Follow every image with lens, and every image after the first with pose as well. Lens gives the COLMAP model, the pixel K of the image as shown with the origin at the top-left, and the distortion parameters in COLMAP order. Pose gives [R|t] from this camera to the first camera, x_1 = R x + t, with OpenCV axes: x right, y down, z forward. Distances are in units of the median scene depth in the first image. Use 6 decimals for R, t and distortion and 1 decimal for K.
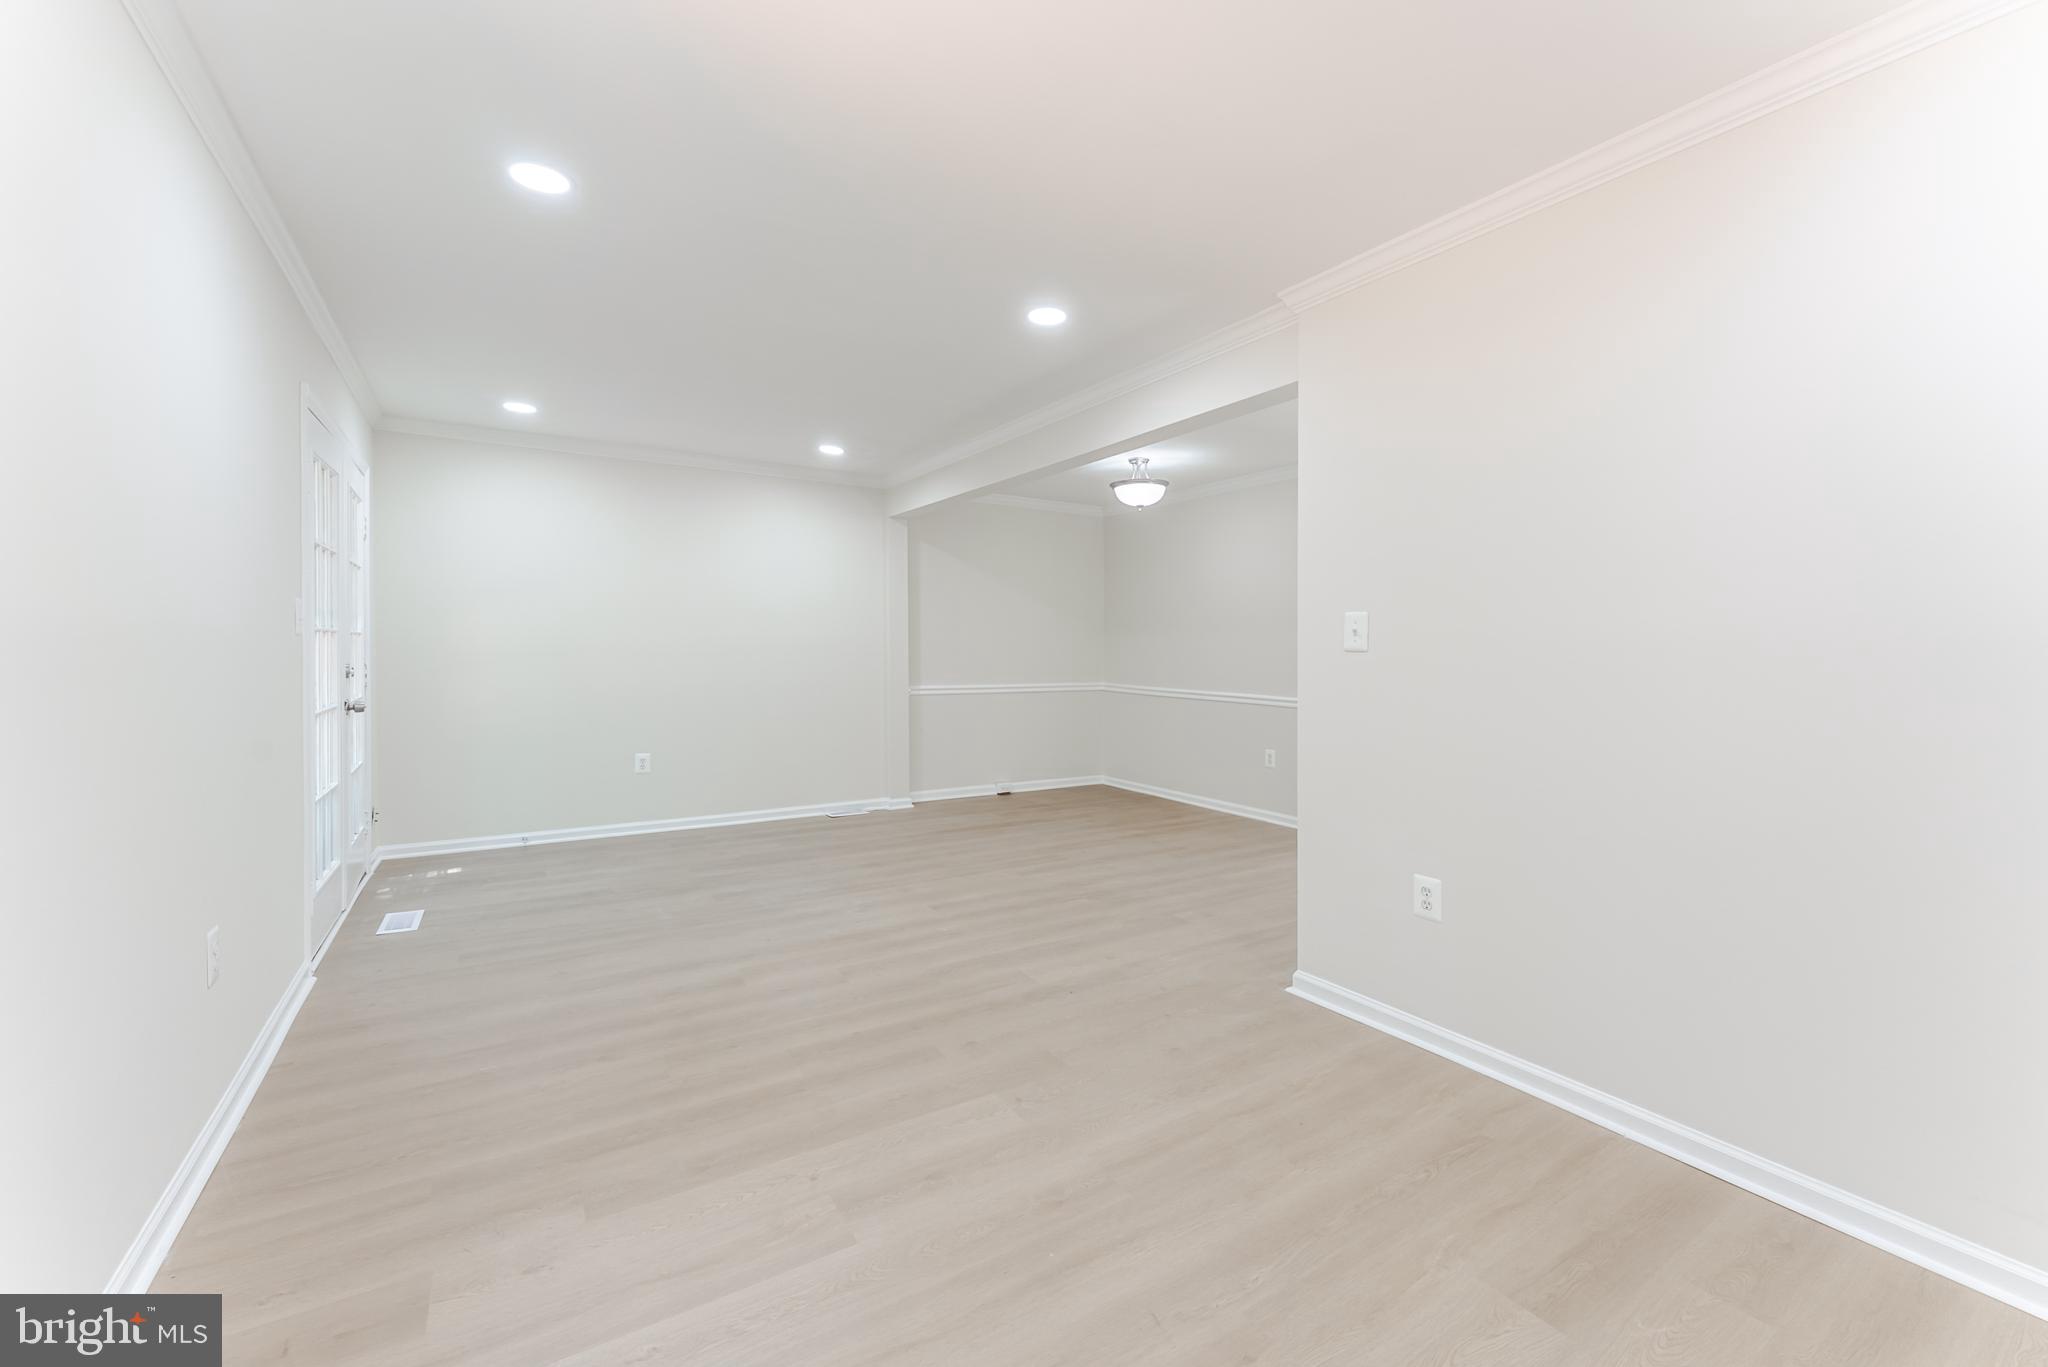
lens RADIAL K [[829.0, 0, 1024.2], [0, 829.0, 661.4], [0, 0, 1]] dist [0.000193, -0.000045]
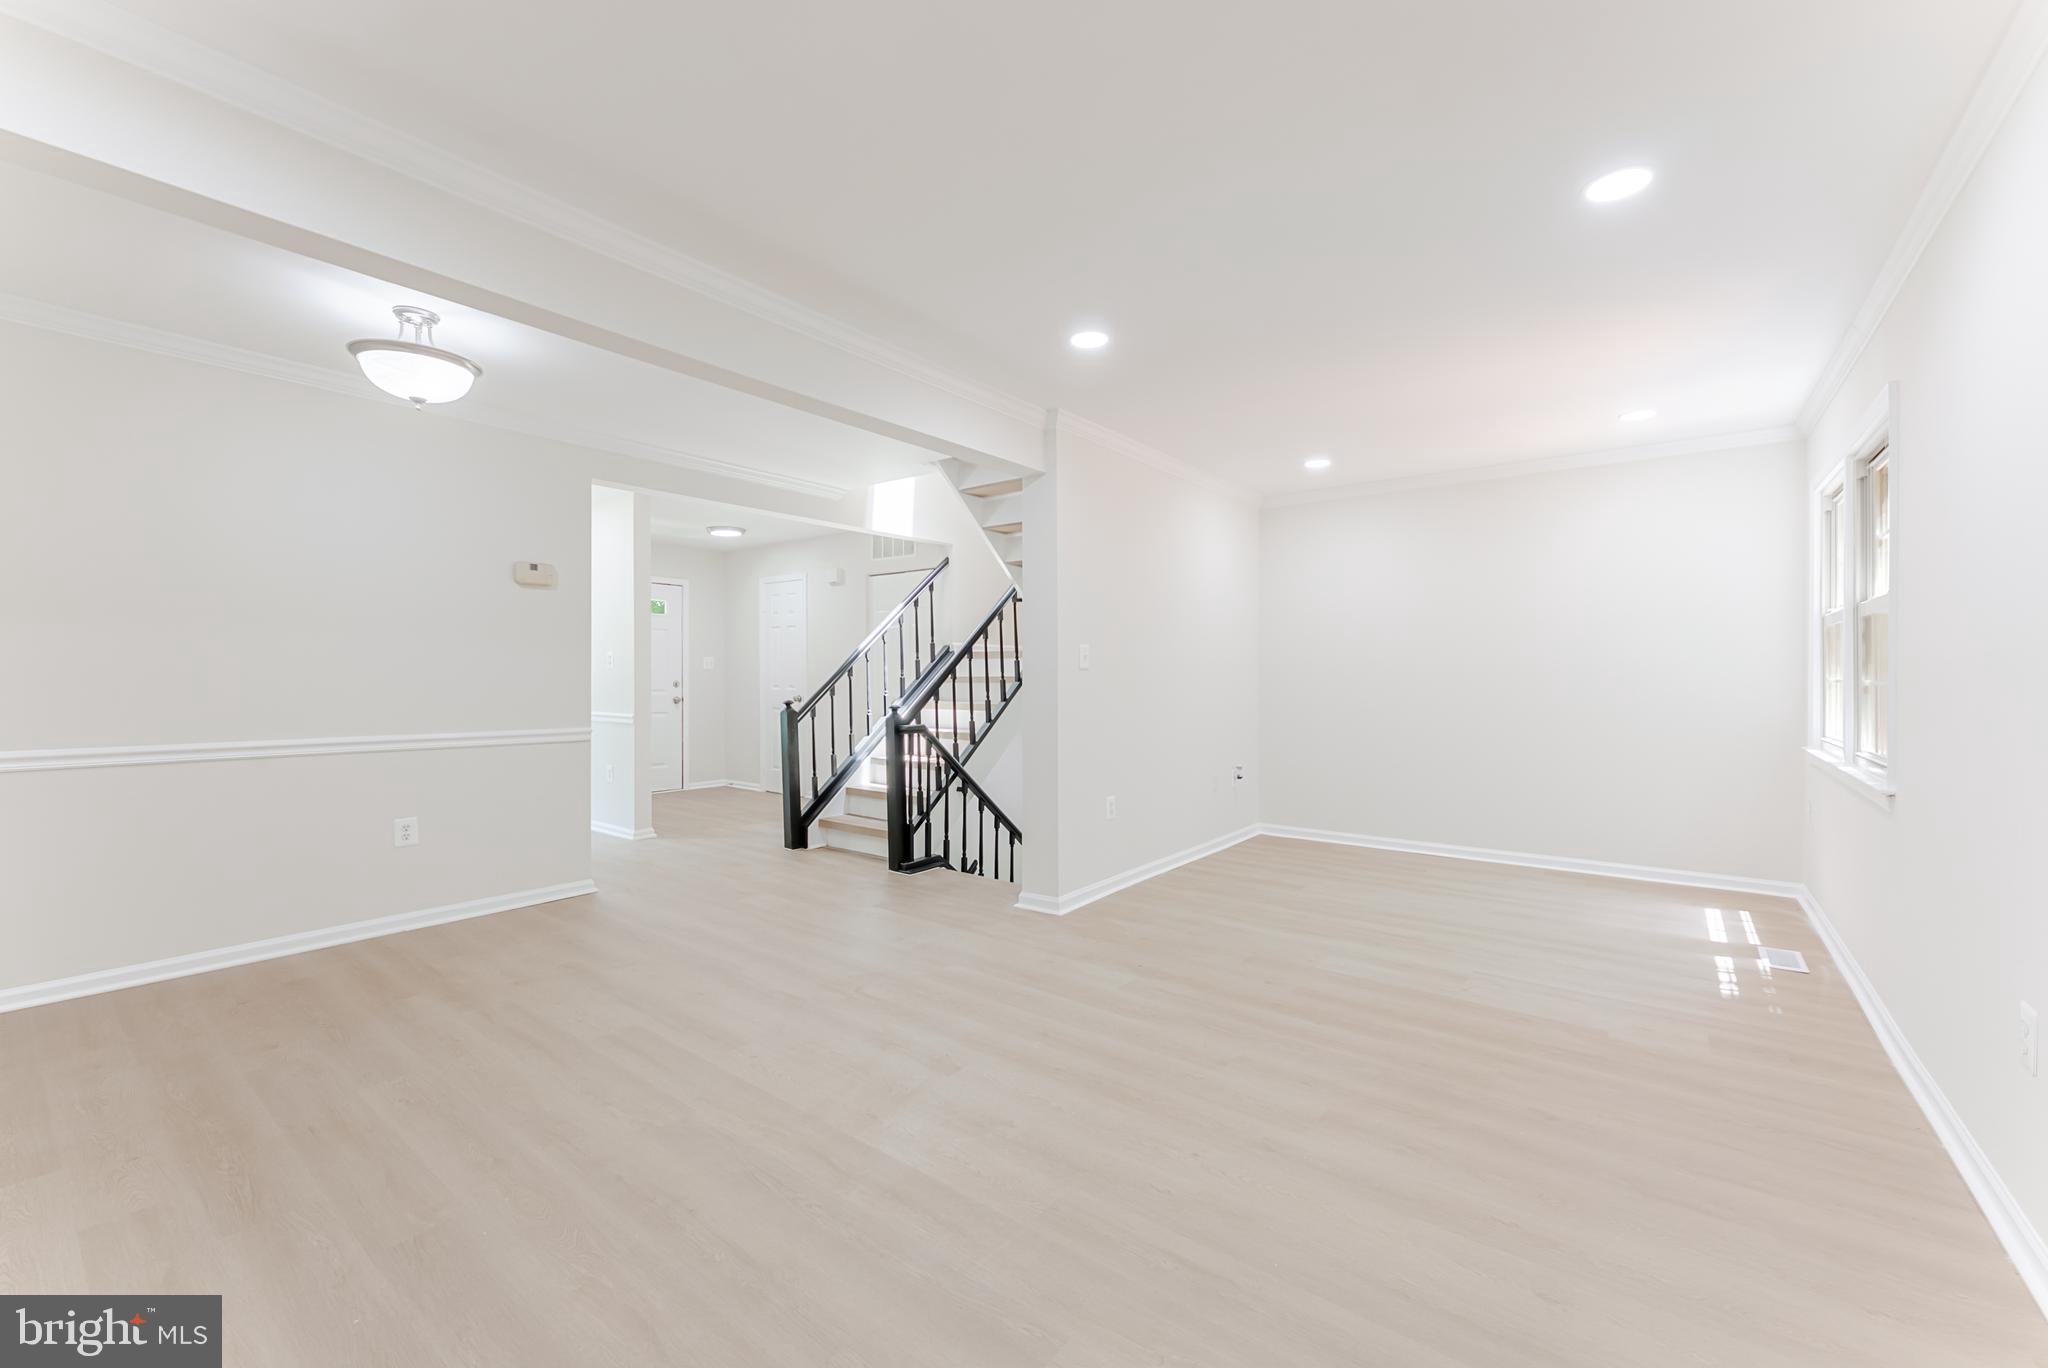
lens RADIAL K [[826.7, 0, 1029.5], [0, 826.7, 683.0], [0, 0, 1]] dist [0.001807, 0.000034]
pose [[-0.362536, -0.012626, 0.931884, -0.957282], [0.007698, 0.999834, 0.016542, -0.012640], [-0.931938, 0.013171, -0.362378, 1.558835]]
